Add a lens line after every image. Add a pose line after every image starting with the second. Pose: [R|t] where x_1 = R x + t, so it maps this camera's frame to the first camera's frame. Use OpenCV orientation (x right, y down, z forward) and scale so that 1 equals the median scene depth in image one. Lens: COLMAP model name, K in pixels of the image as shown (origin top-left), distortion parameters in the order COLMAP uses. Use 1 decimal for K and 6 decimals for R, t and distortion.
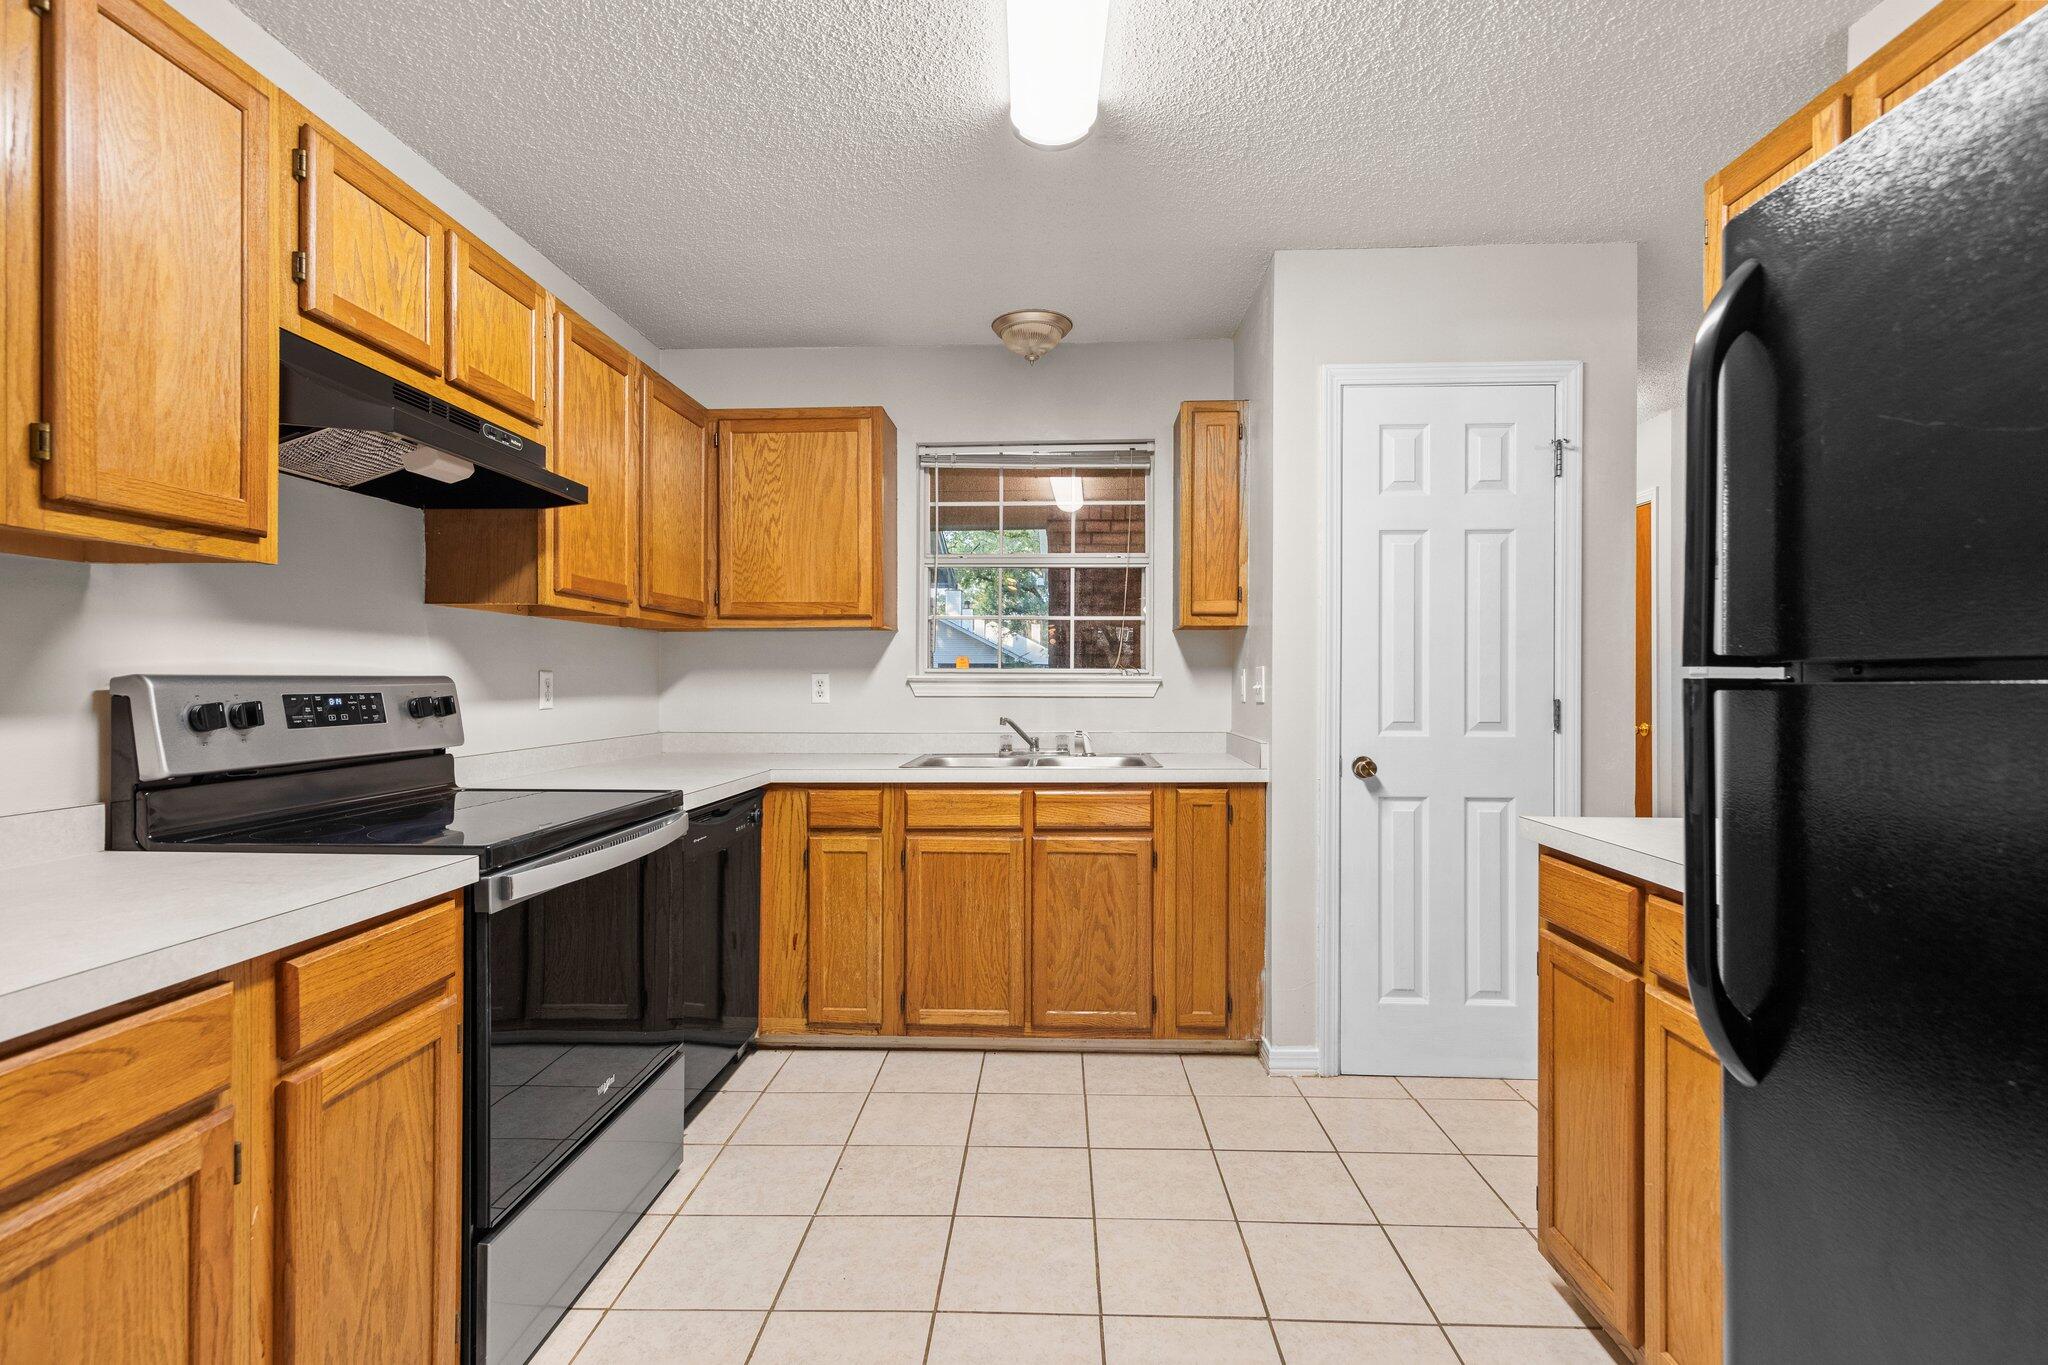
lens RADIAL K [[952.5, 0, 1025.6], [0, 952.5, 682.0], [0, 0, 1]] dist [0.000477, -0.000131]
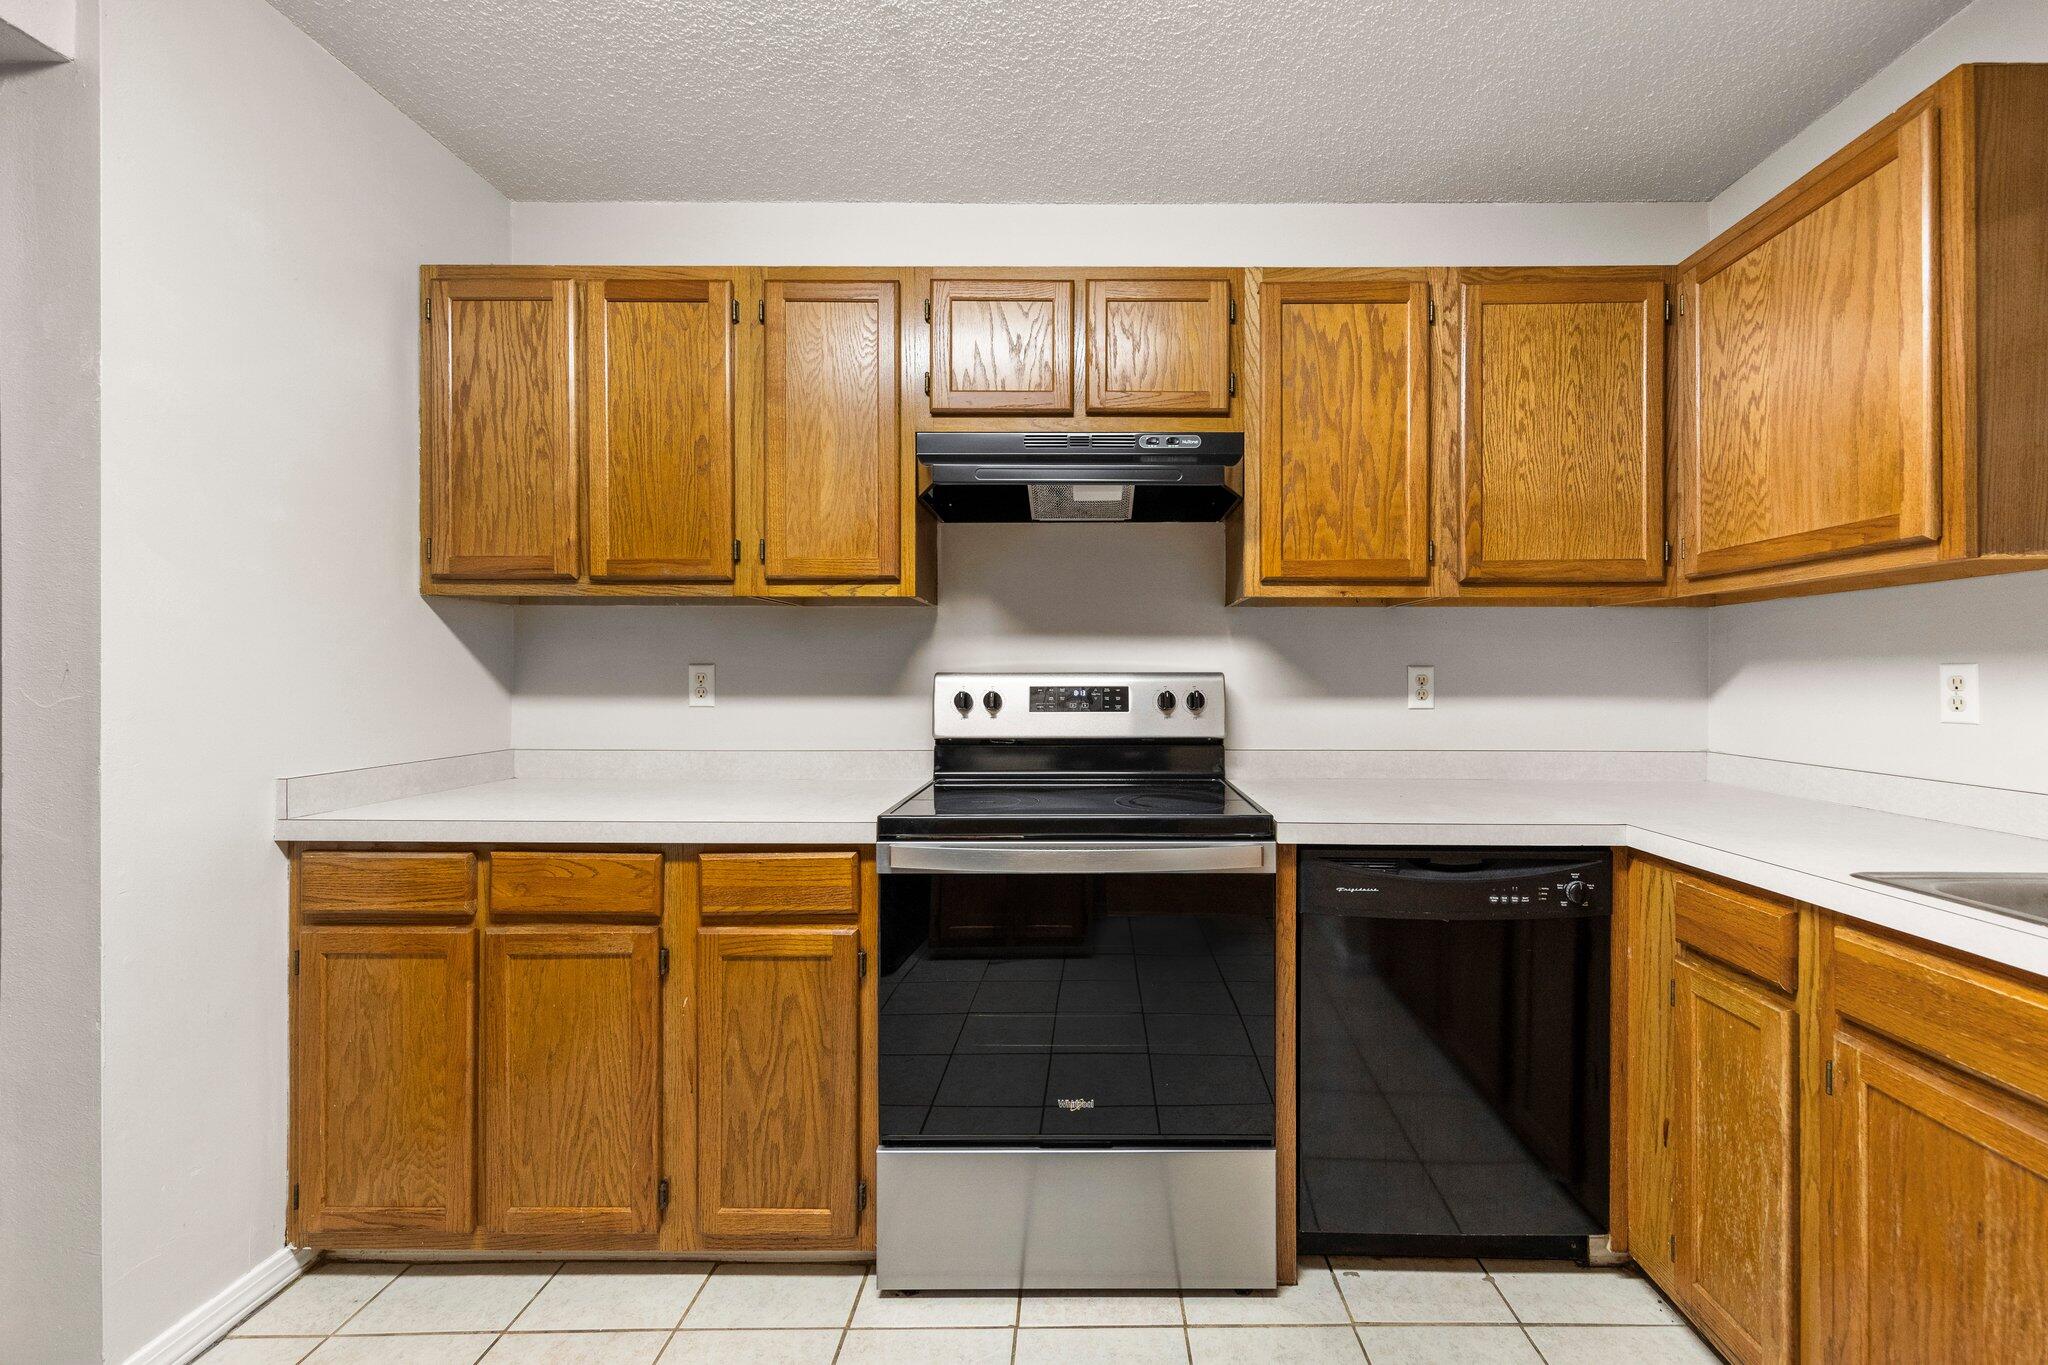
lens RADIAL K [[790.6, 0, 1027.6], [0, 790.6, 673.8], [0, 0, 1]] dist [0.002532, -0.000336]
pose [[0.033782, -0.002485, -0.999426, 0.318034], [-0.002499, 0.999994, -0.002570, -0.001983], [0.999426, 0.002584, 0.033775, 0.852824]]
